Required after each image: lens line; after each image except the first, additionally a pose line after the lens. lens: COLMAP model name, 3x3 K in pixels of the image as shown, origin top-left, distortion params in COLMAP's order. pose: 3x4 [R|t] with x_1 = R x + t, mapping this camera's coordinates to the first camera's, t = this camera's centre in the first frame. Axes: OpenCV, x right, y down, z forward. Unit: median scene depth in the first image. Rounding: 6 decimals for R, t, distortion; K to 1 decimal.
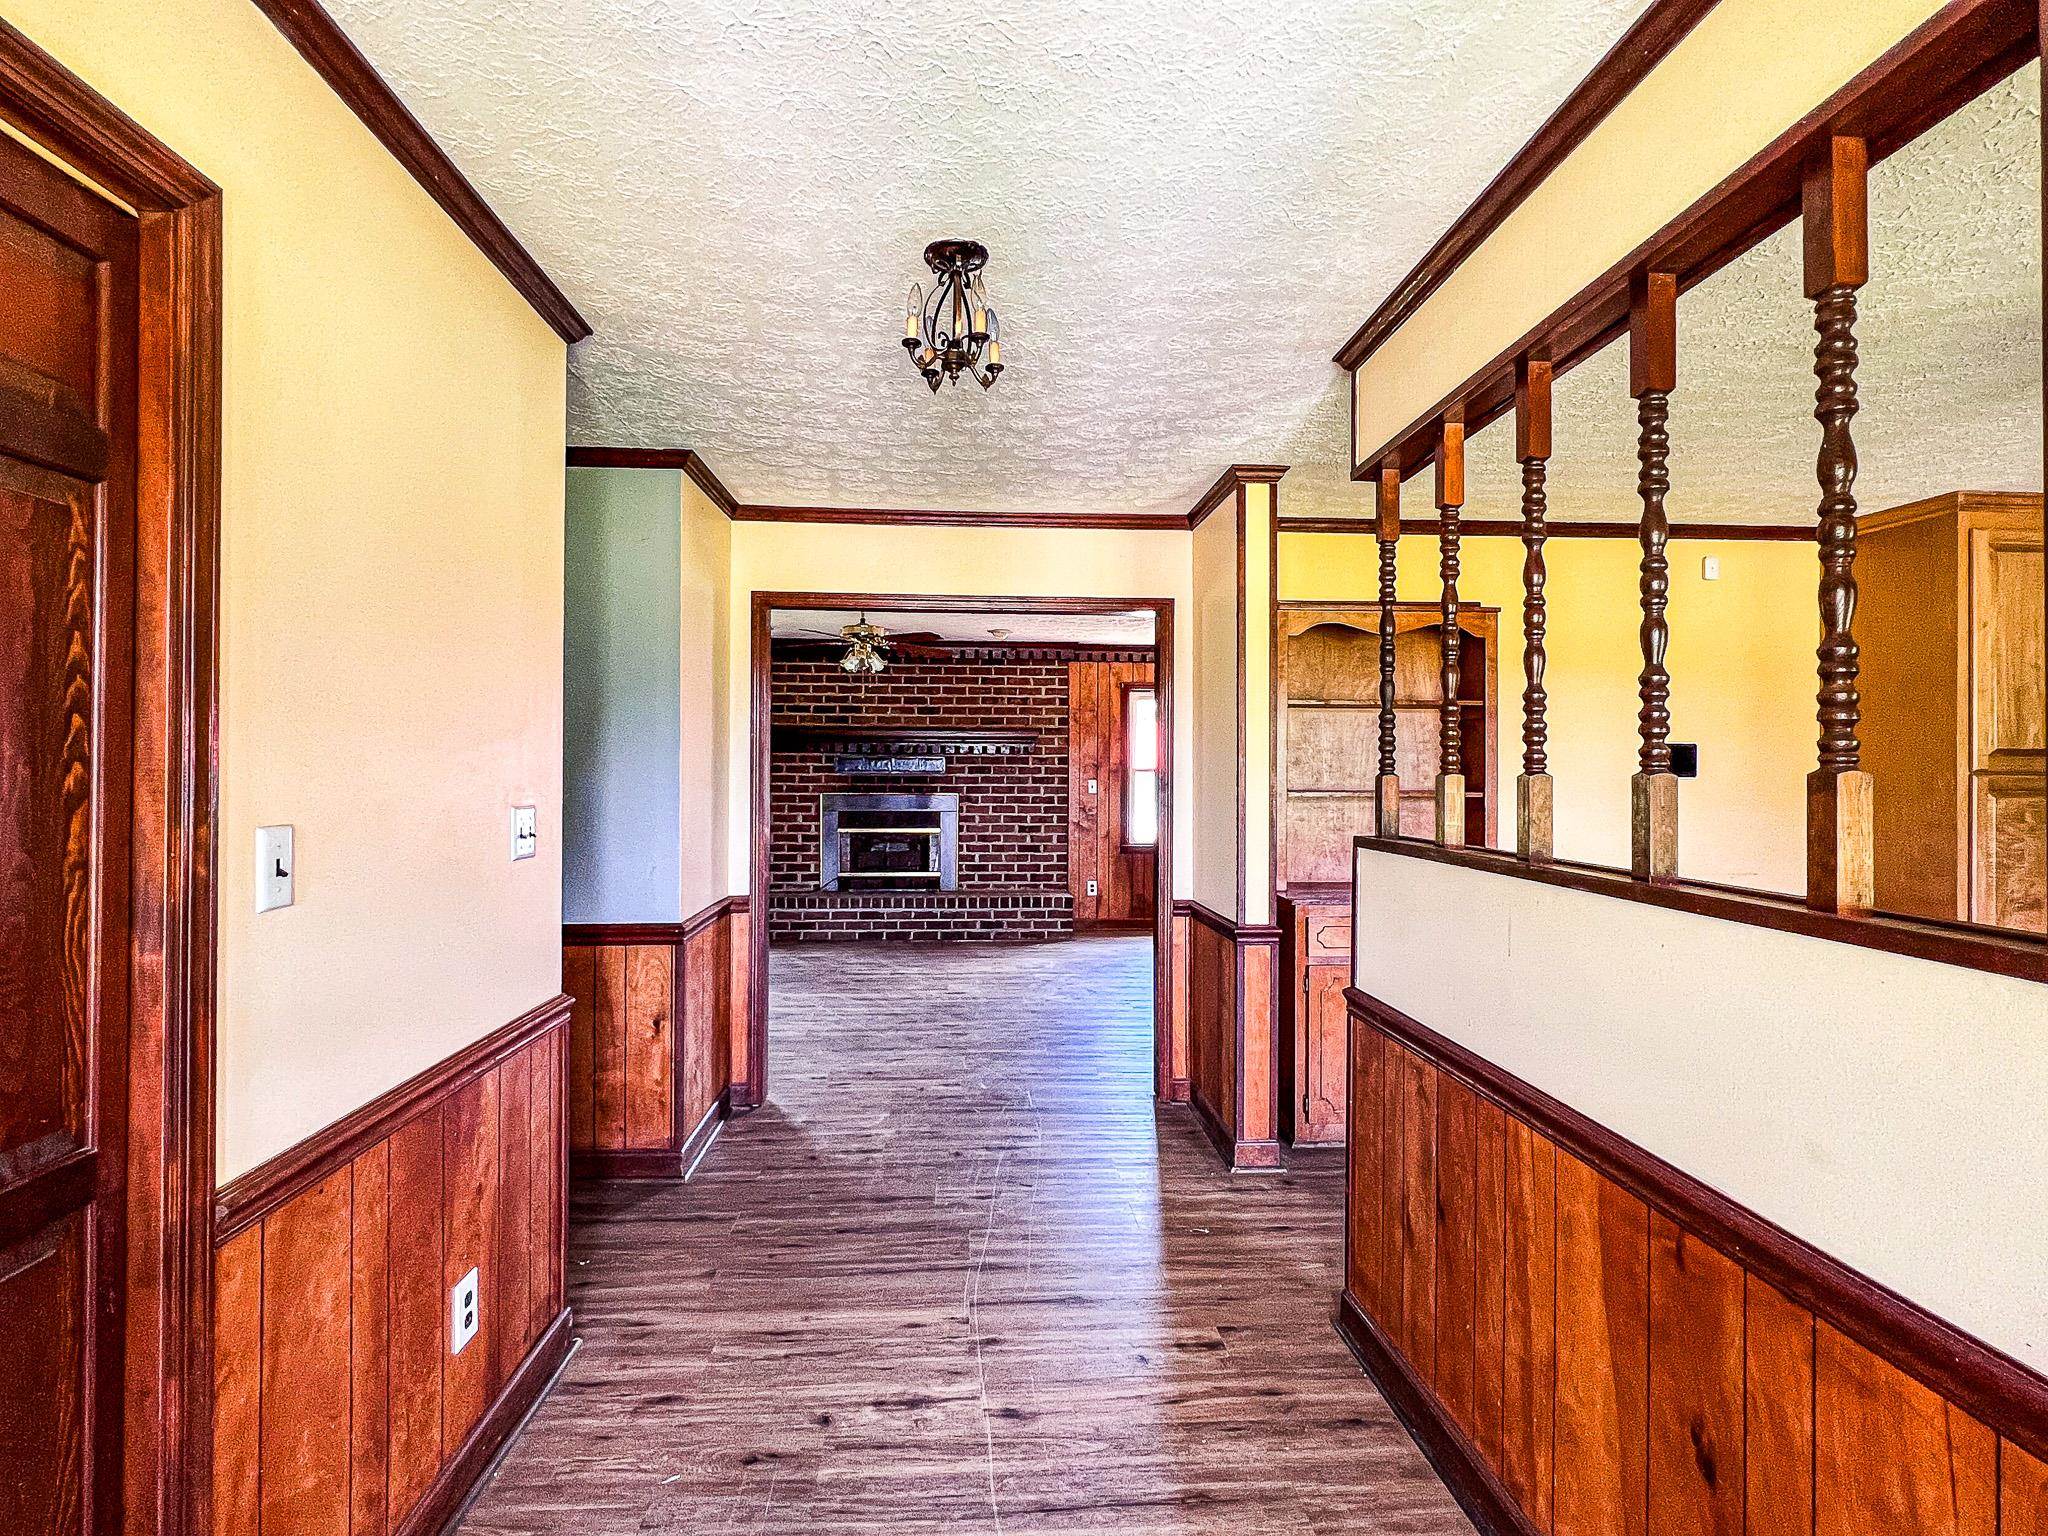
lens RADIAL K [[1017.1, 0, 1013.5], [0, 1017.1, 764.5], [0, 0, 1]] dist [-0.000829, 0.002888]
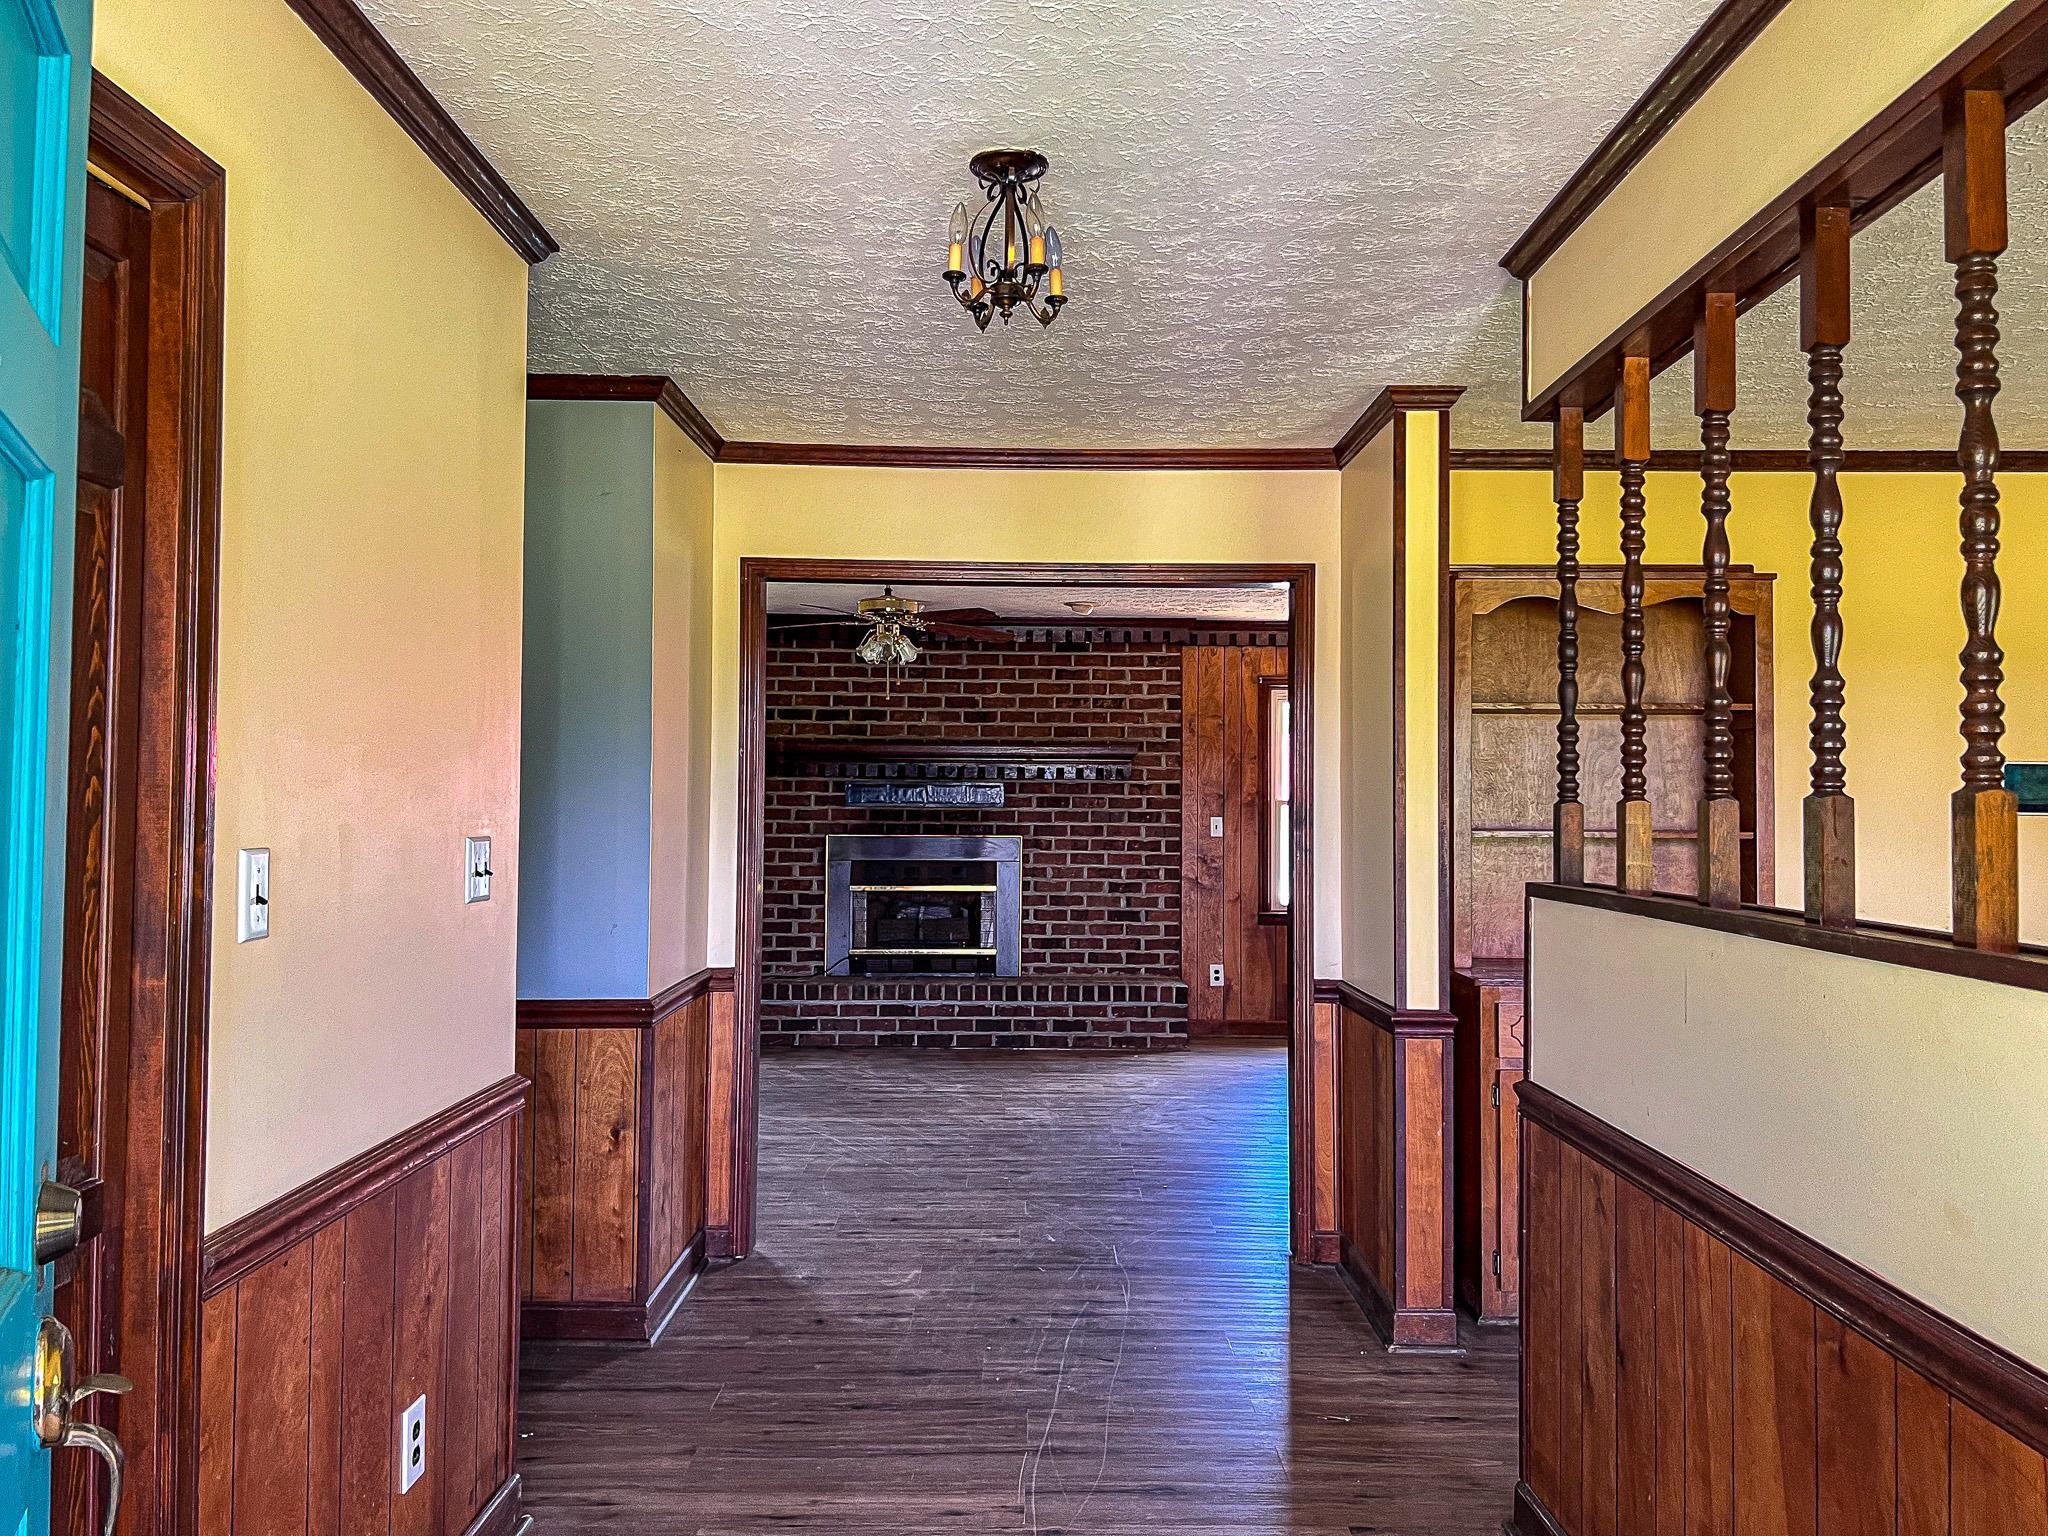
lens RADIAL K [[1545.5, 0, 1029.3], [0, 1545.5, 752.7], [0, 0, 1]] dist [0.035113, -0.028672]
pose [[0.998610, 0.000906, -0.052697, 0.013756], [-0.002420, 0.999586, -0.028683, 0.004489], [0.052649, 0.028771, 0.998199, -0.123673]]
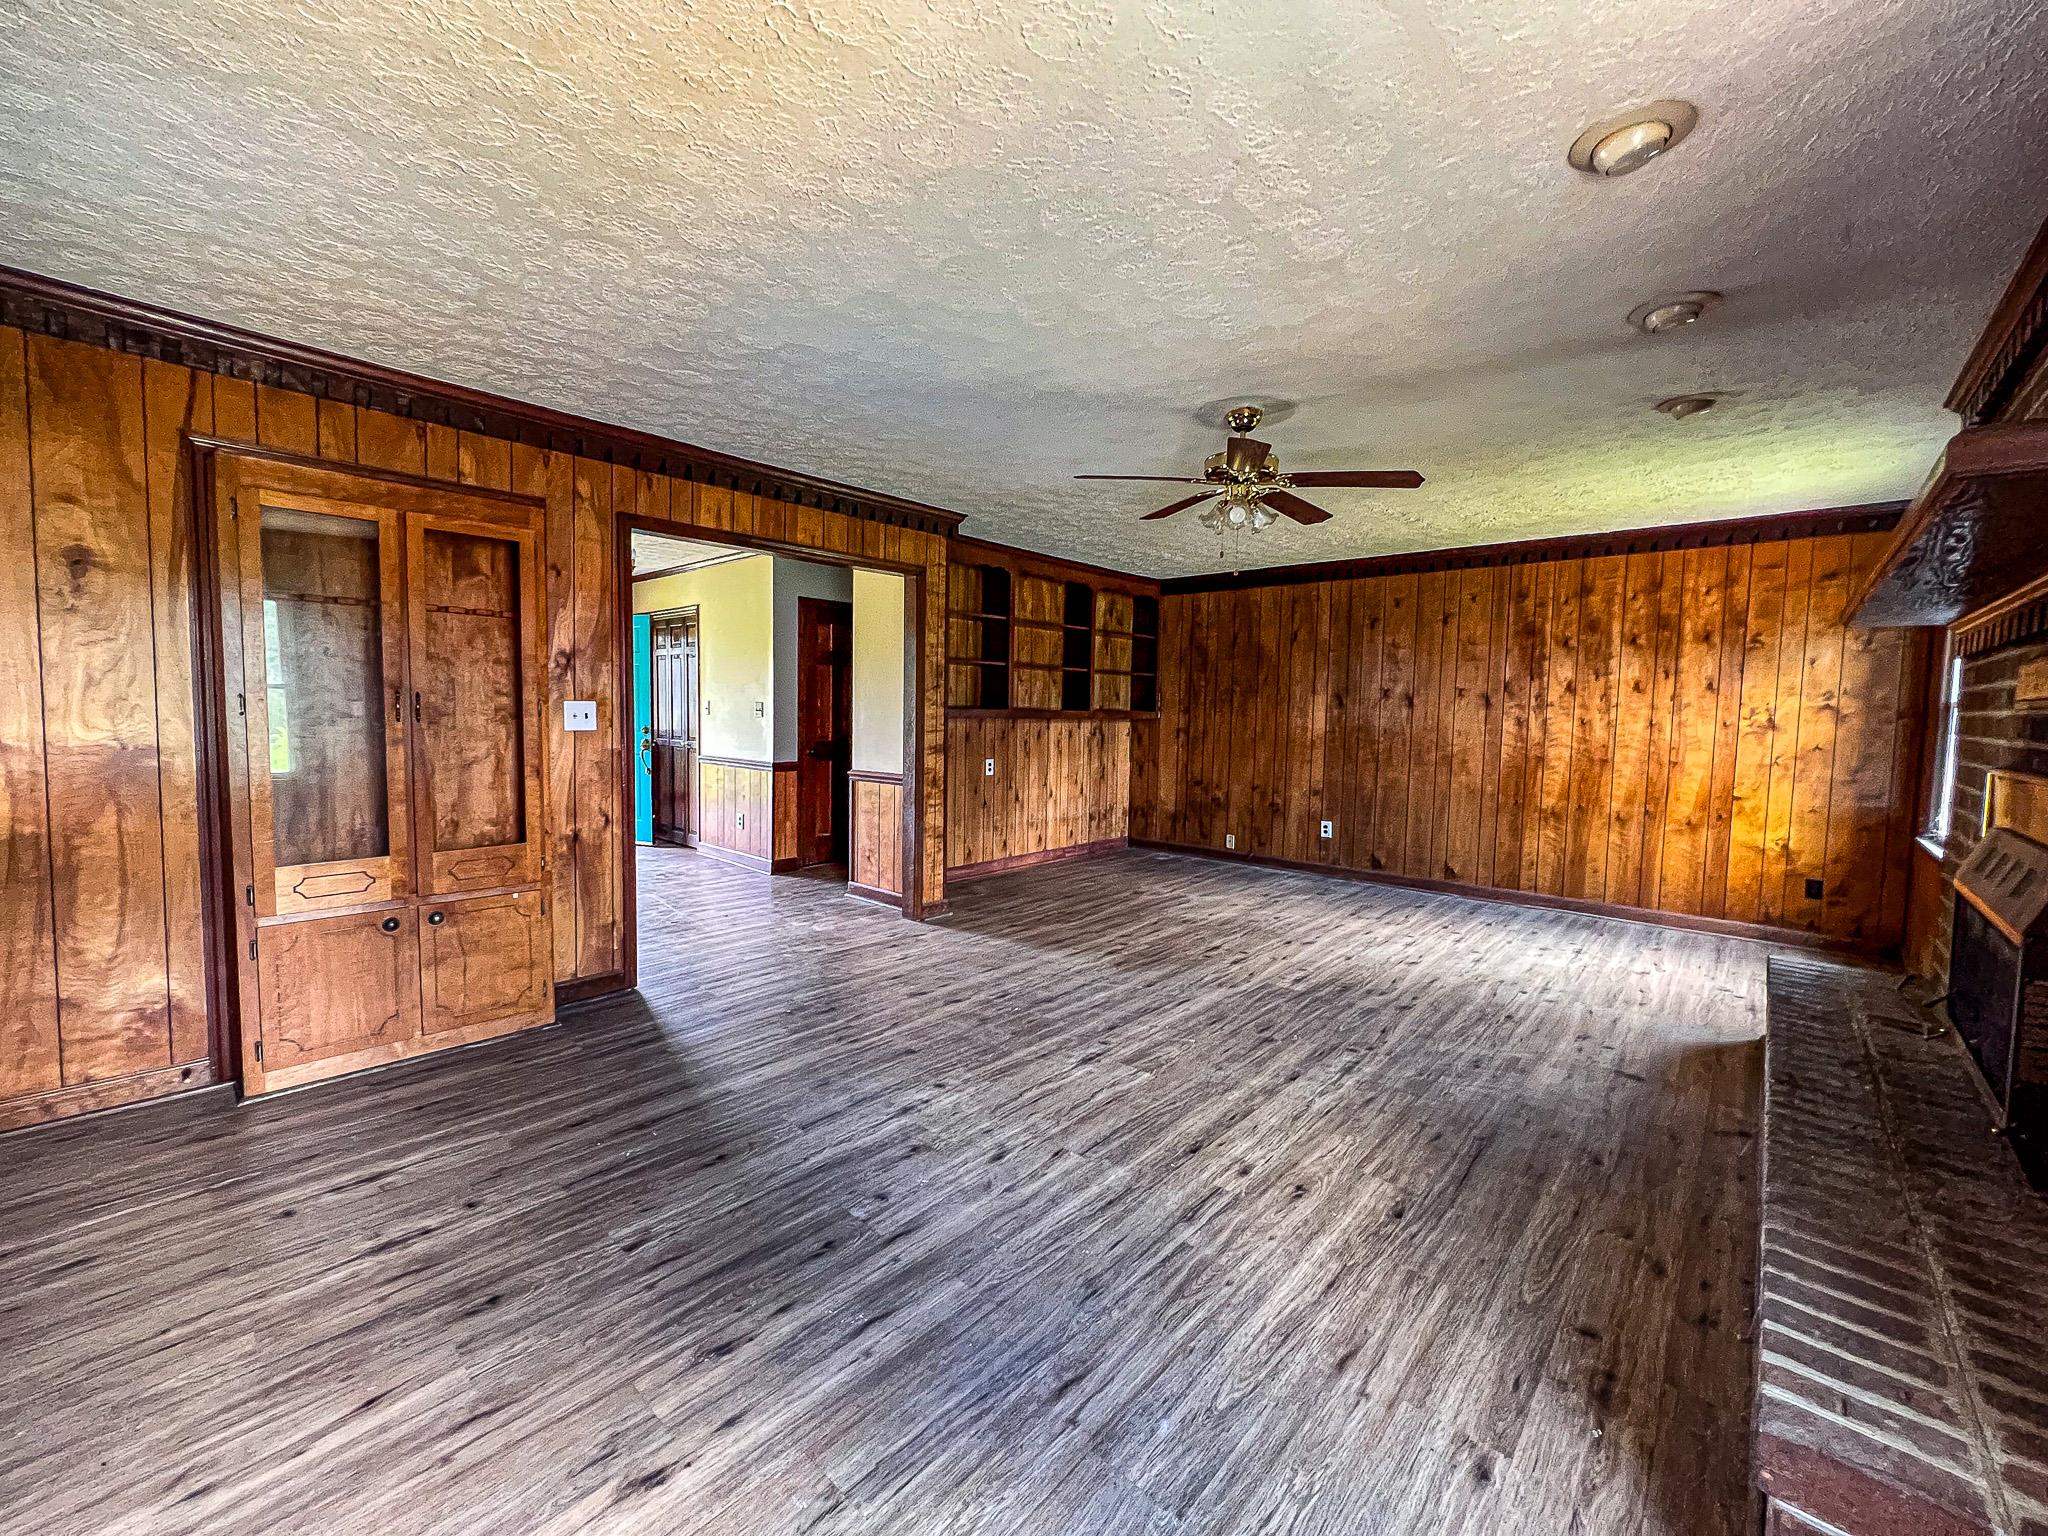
lens RADIAL K [[823.9, 0, 1016.8], [0, 823.9, 764.7], [0, 0, 1]] dist [-0.004069, 0.001662]
pose [[-0.715577, 0.031058, -0.697843, 0.504171], [-0.020463, 0.997650, 0.065384, 0.034165], [0.698234, 0.061067, -0.713260, 2.131586]]
